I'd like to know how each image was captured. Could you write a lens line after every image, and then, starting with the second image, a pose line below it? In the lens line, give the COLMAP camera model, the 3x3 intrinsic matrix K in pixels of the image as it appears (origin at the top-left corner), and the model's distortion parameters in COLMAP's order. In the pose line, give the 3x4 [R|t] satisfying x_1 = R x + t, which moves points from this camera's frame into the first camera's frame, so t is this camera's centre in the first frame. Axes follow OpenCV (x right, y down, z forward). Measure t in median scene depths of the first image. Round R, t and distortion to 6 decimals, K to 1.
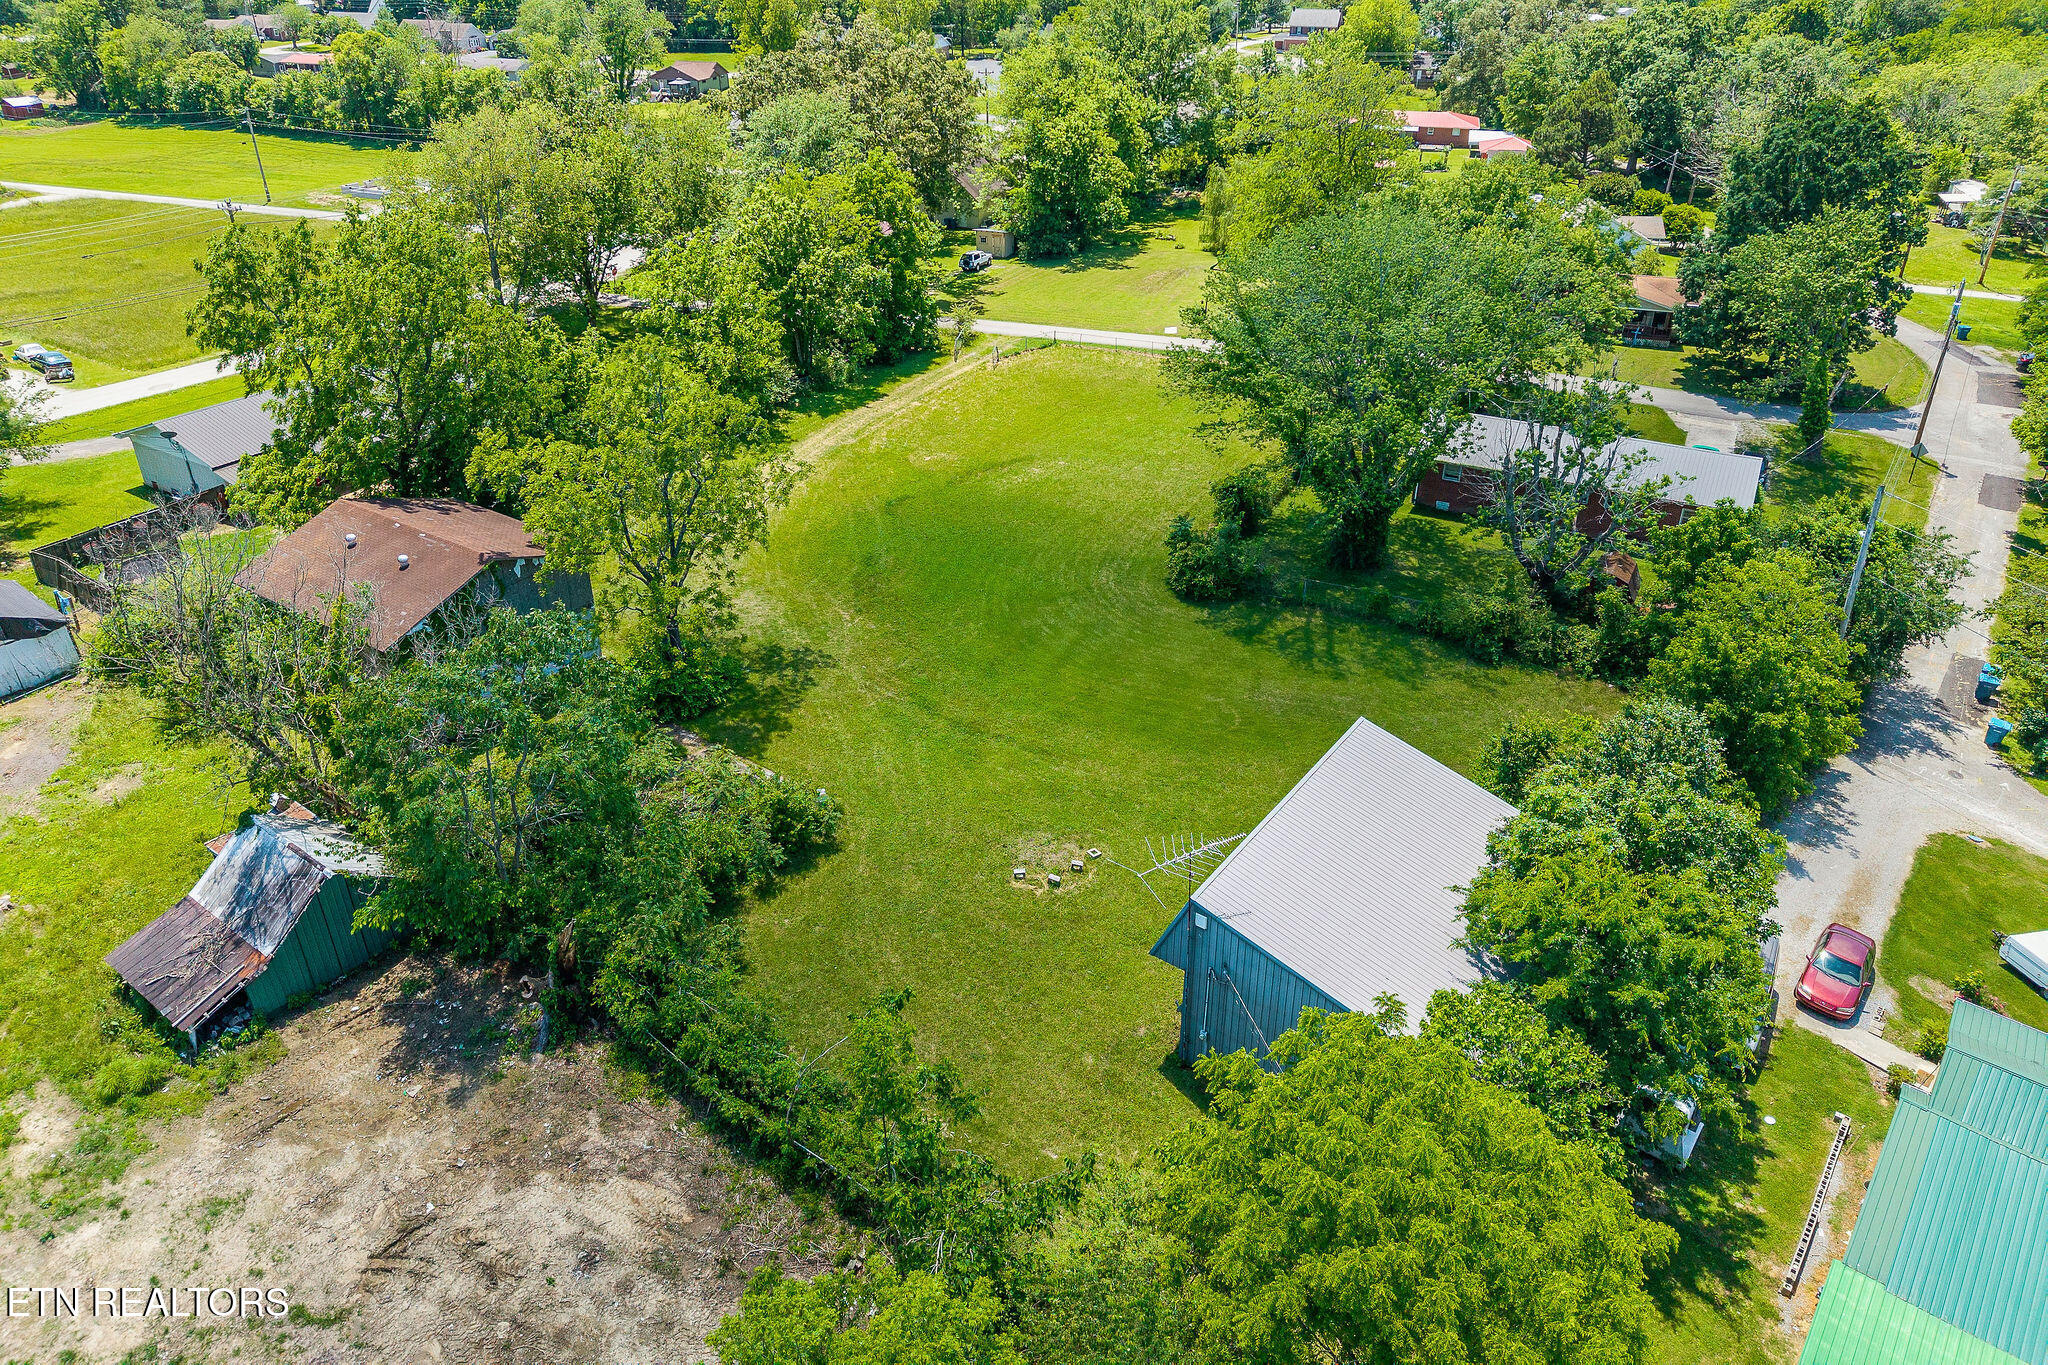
lens RADIAL K [[1373.9, 0, 1064.2], [0, 1373.9, 681.4], [0, 0, 1]] dist [0.035789, -0.003112]
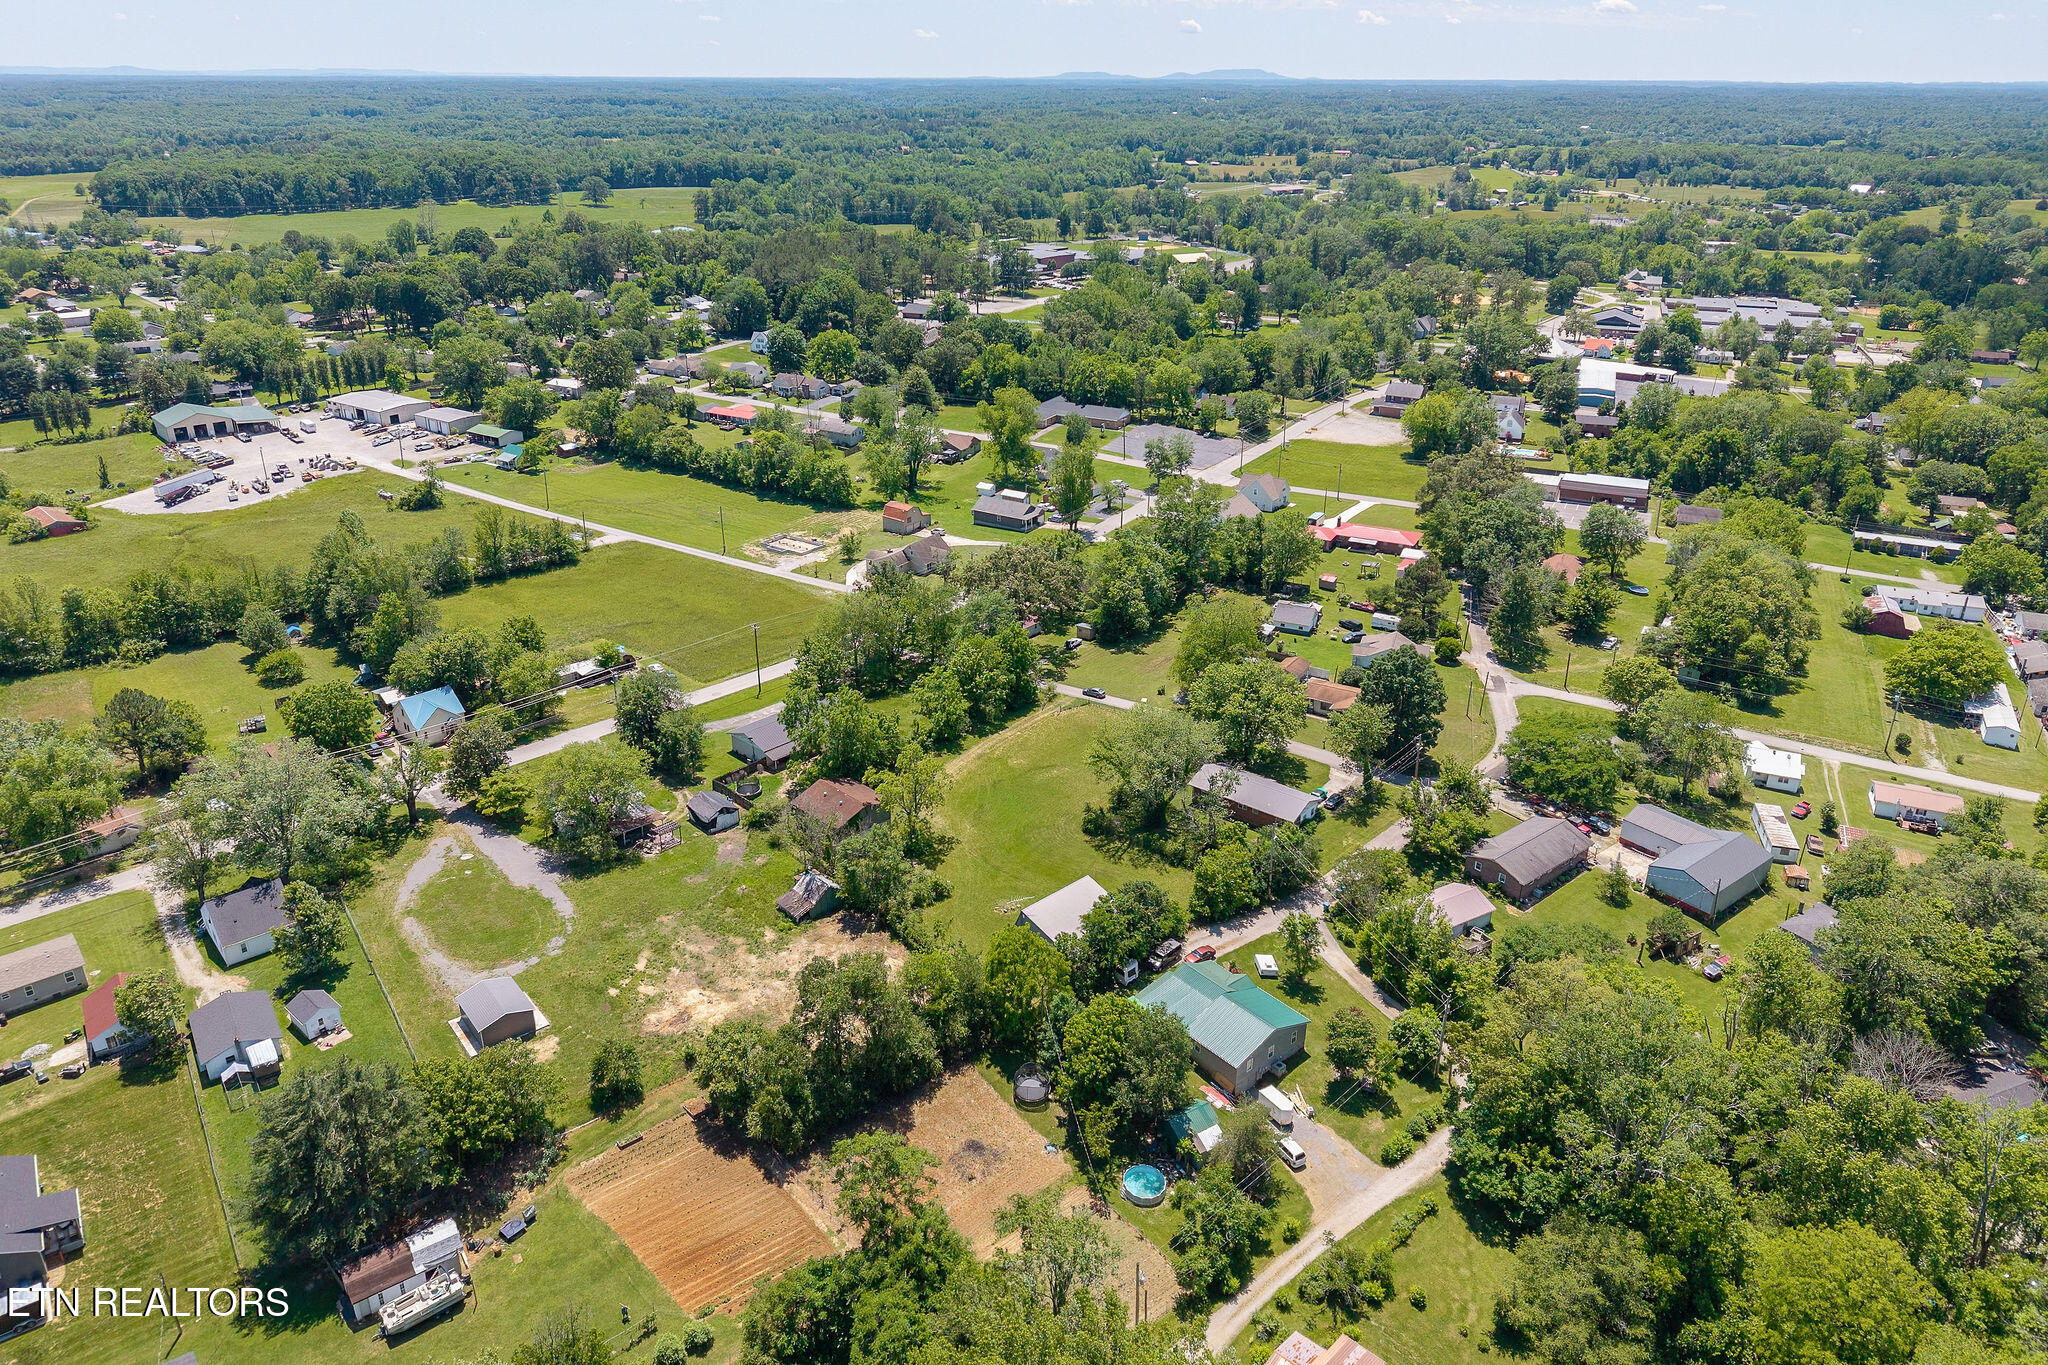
lens RADIAL K [[1373.9, 0, 1064.2], [0, 1373.9, 681.4], [0, 0, 1]] dist [0.035789, -0.003112]
pose [[0.983798, 0.079667, -0.160606, 0.414636], [-0.097543, 0.989497, -0.106678, -0.052253], [0.150421, 0.120616, 0.981237, -1.605516]]
